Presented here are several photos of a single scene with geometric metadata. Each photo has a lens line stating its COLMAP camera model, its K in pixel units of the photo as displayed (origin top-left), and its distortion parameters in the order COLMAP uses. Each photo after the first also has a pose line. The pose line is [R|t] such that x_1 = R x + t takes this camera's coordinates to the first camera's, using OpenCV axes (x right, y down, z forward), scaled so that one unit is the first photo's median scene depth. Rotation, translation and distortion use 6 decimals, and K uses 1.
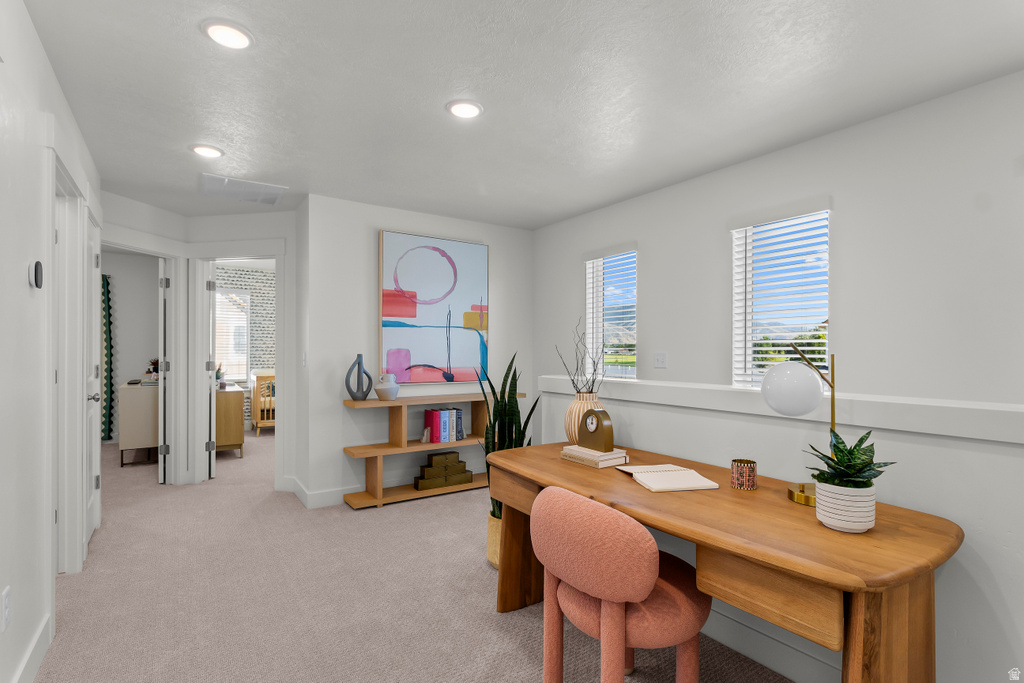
lens RADIAL K [[508.7, 0, 511.6], [0, 508.7, 352.9], [0, 0, 1]] dist [0.000574, -0.000002]
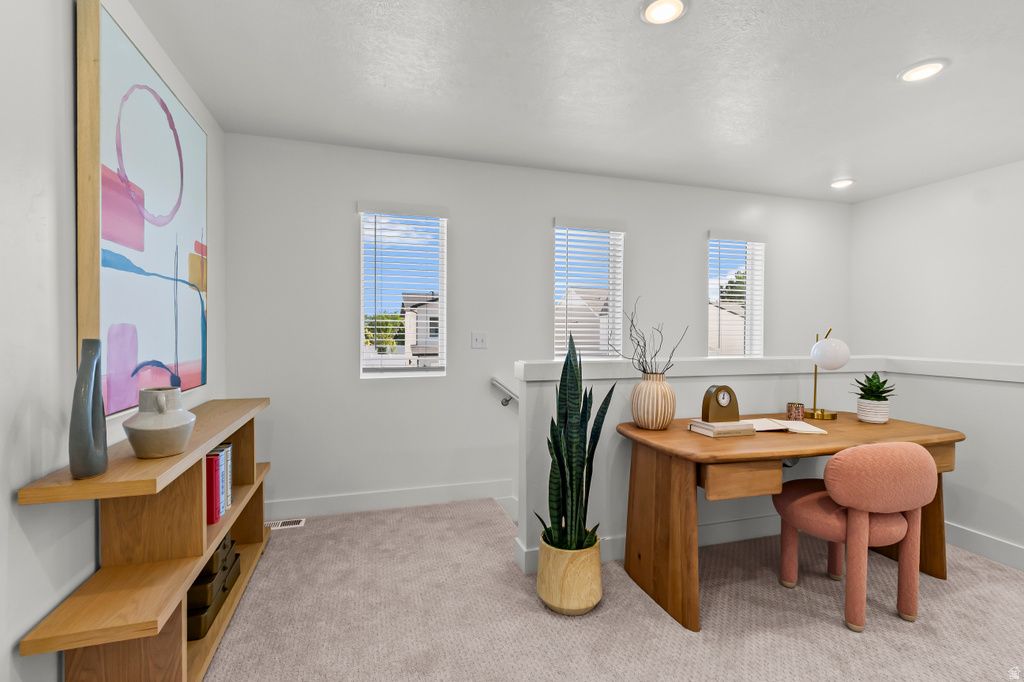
lens RADIAL K [[479.0, 0, 513.7], [0, 479.0, 334.2], [0, 0, 1]] dist [0.001976, 0.000175]
pose [[0.275927, -0.007215, 0.961151, -0.655754], [-0.002346, 0.999964, 0.008179, -0.005194], [-0.961176, -0.004512, 0.275900, 0.785579]]
